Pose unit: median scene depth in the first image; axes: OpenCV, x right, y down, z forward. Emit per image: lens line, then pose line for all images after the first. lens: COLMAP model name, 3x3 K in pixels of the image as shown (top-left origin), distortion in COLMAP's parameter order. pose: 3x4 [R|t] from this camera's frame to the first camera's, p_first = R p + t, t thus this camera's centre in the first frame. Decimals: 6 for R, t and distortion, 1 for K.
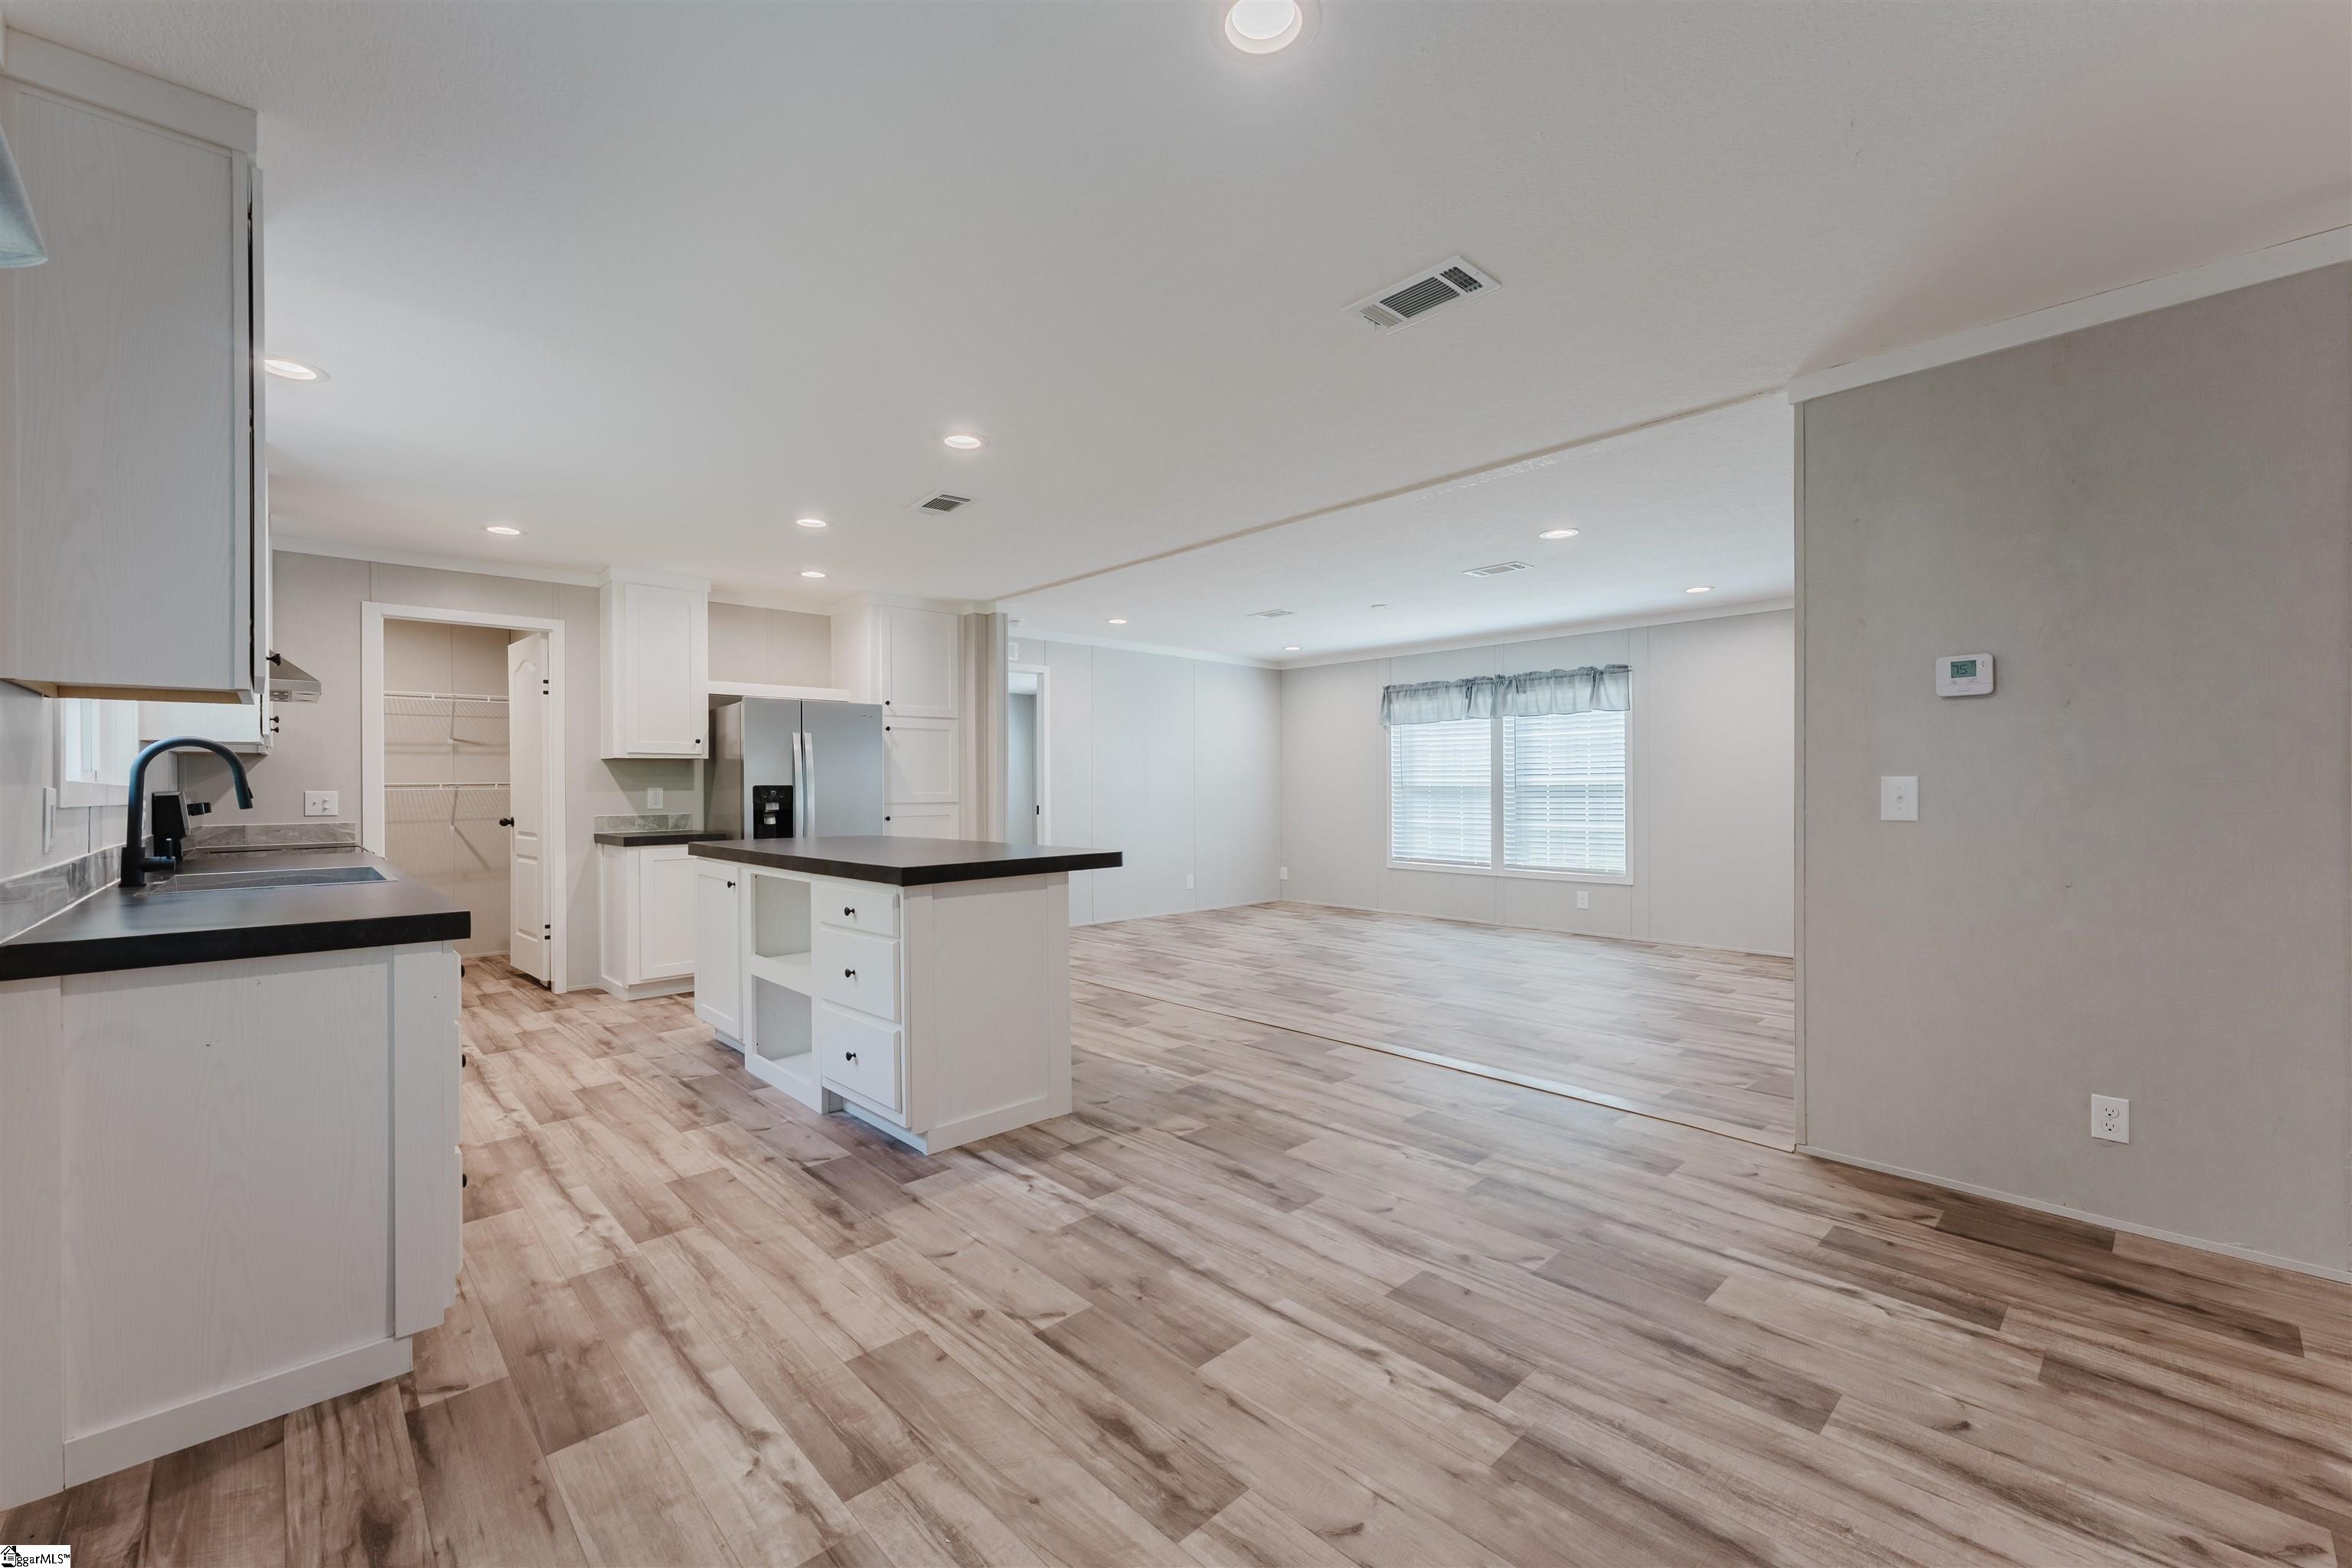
lens RADIAL K [[958.3, 0, 1176.0], [0, 958.3, 784.0], [0, 0, 1]] dist [-0.001154, -0.000020]
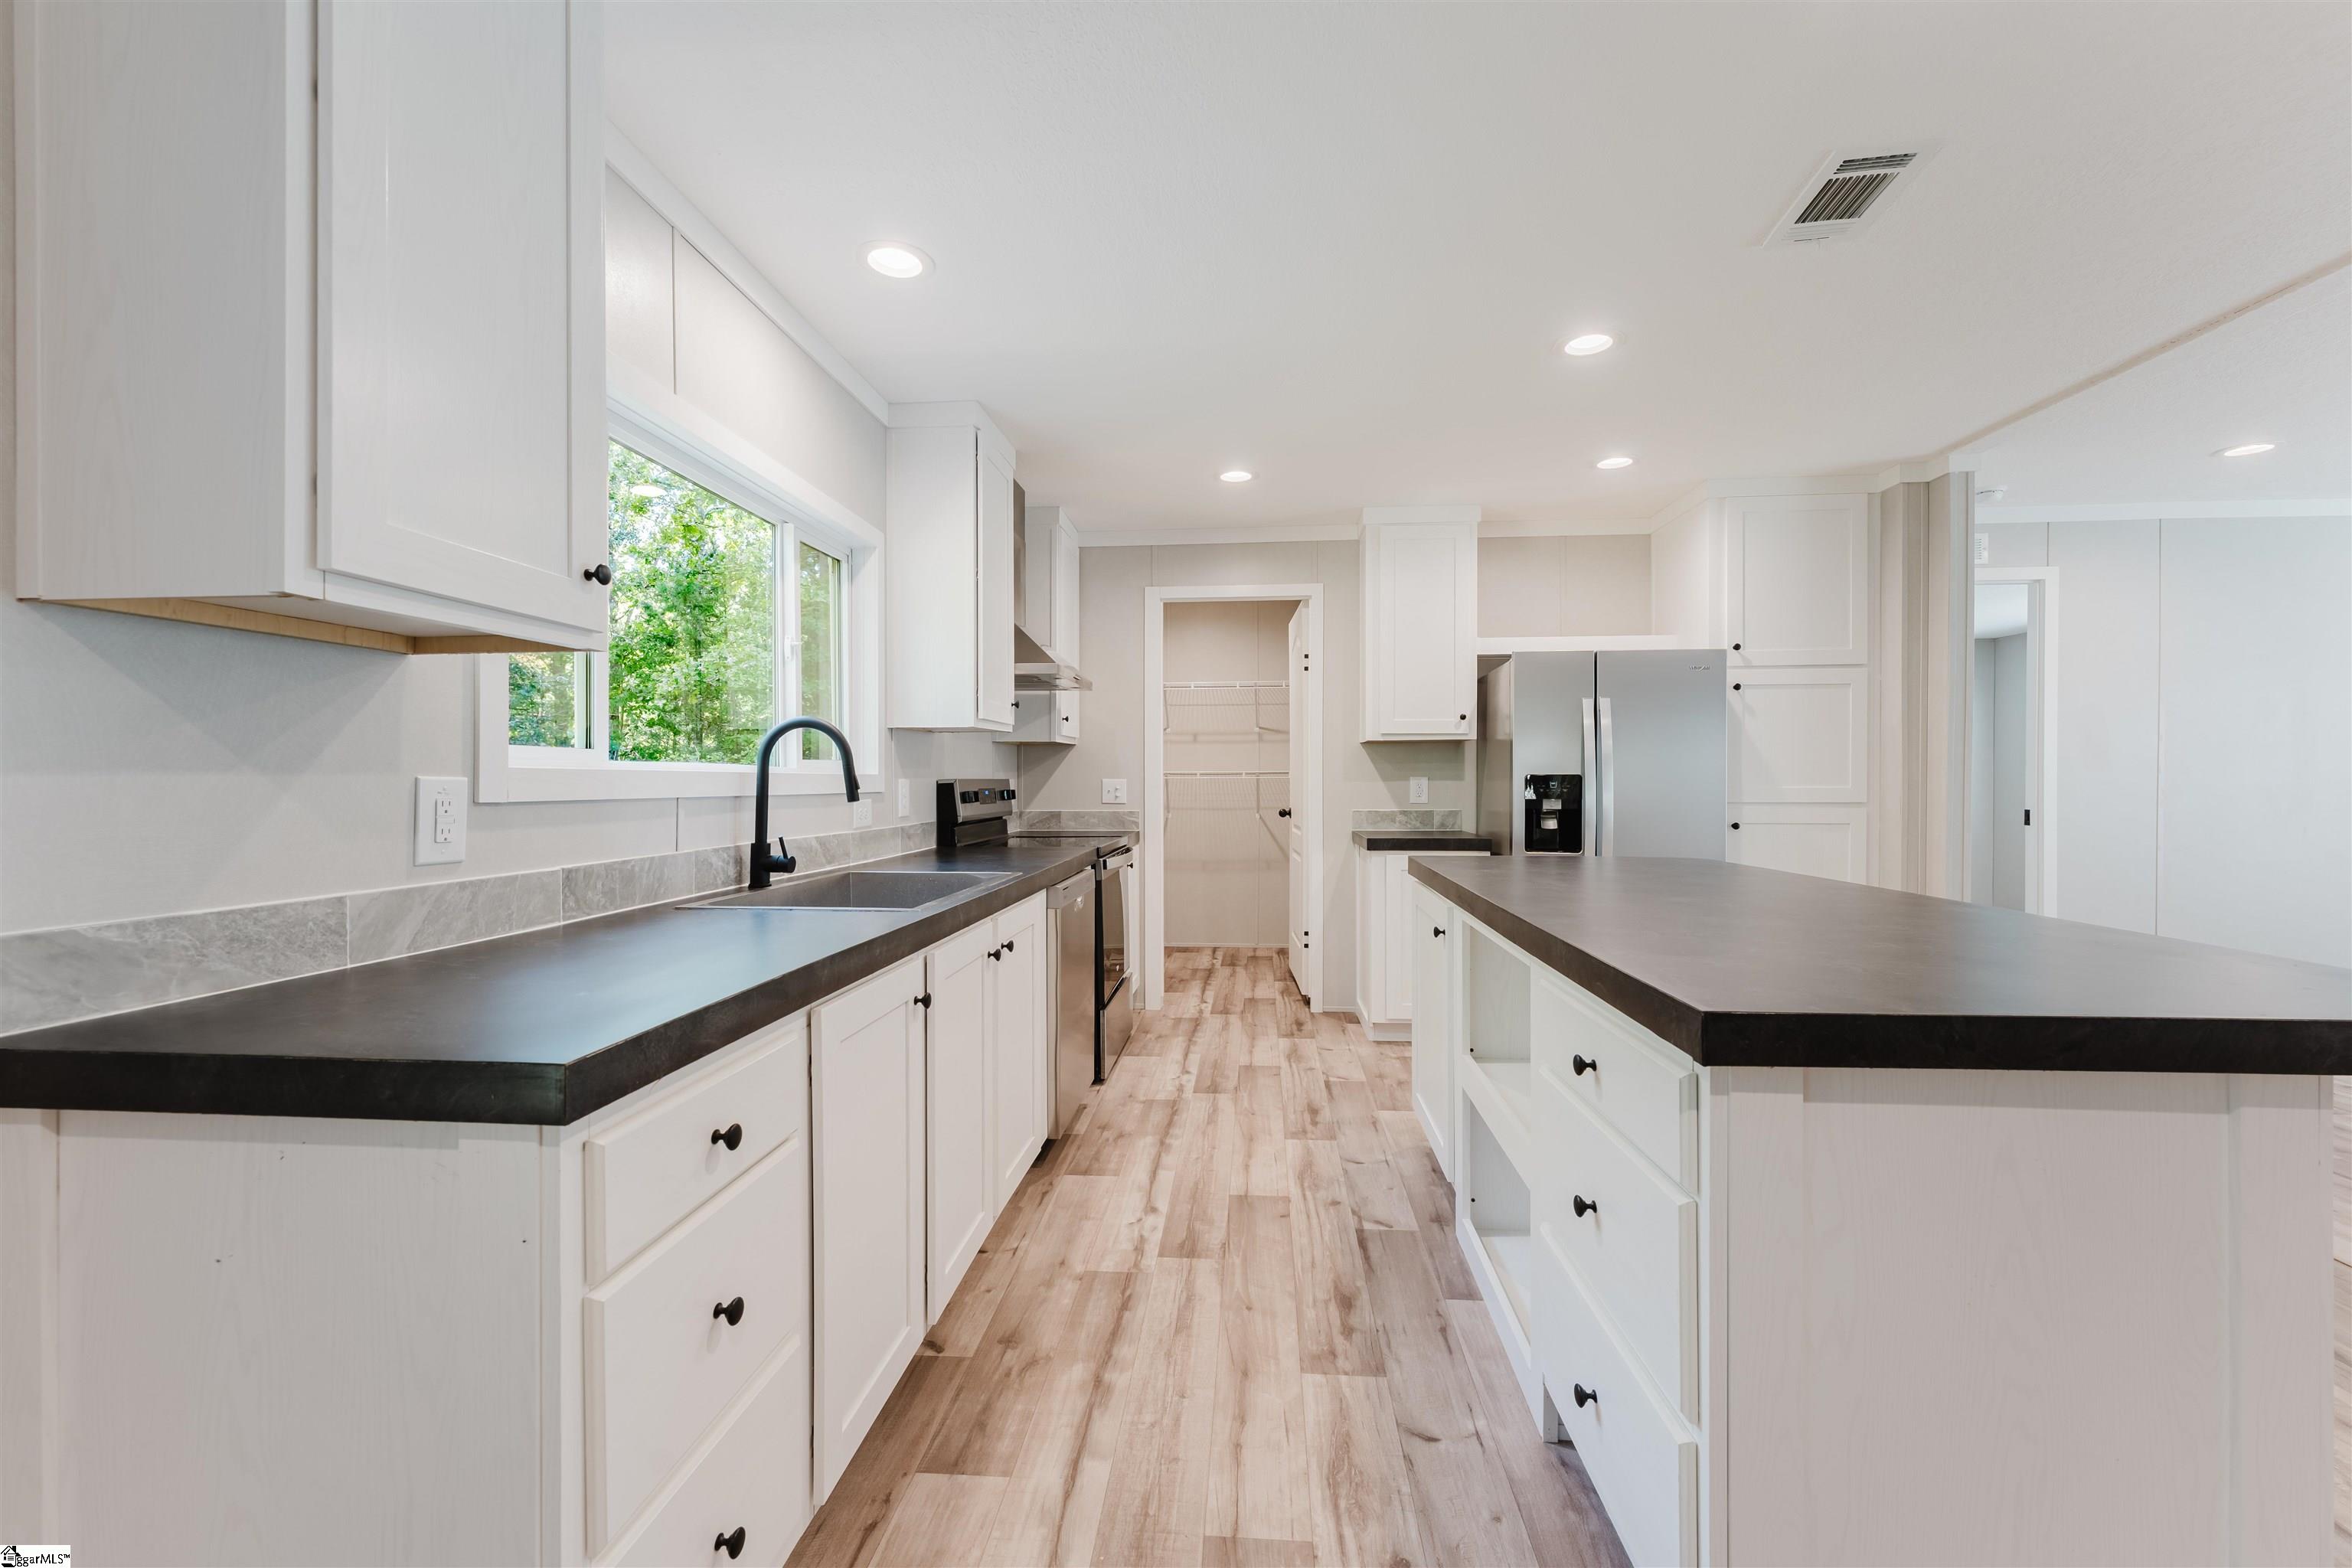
lens RADIAL K [[951.3, 0, 1182.1], [0, 951.3, 784.7], [0, 0, 1]] dist [0.000009, -0.000039]
pose [[0.668084, 0.010722, -0.744008, -0.091865], [-0.000971, 0.999908, 0.013538, -0.000335], [0.744085, -0.008322, 0.668033, 0.370727]]
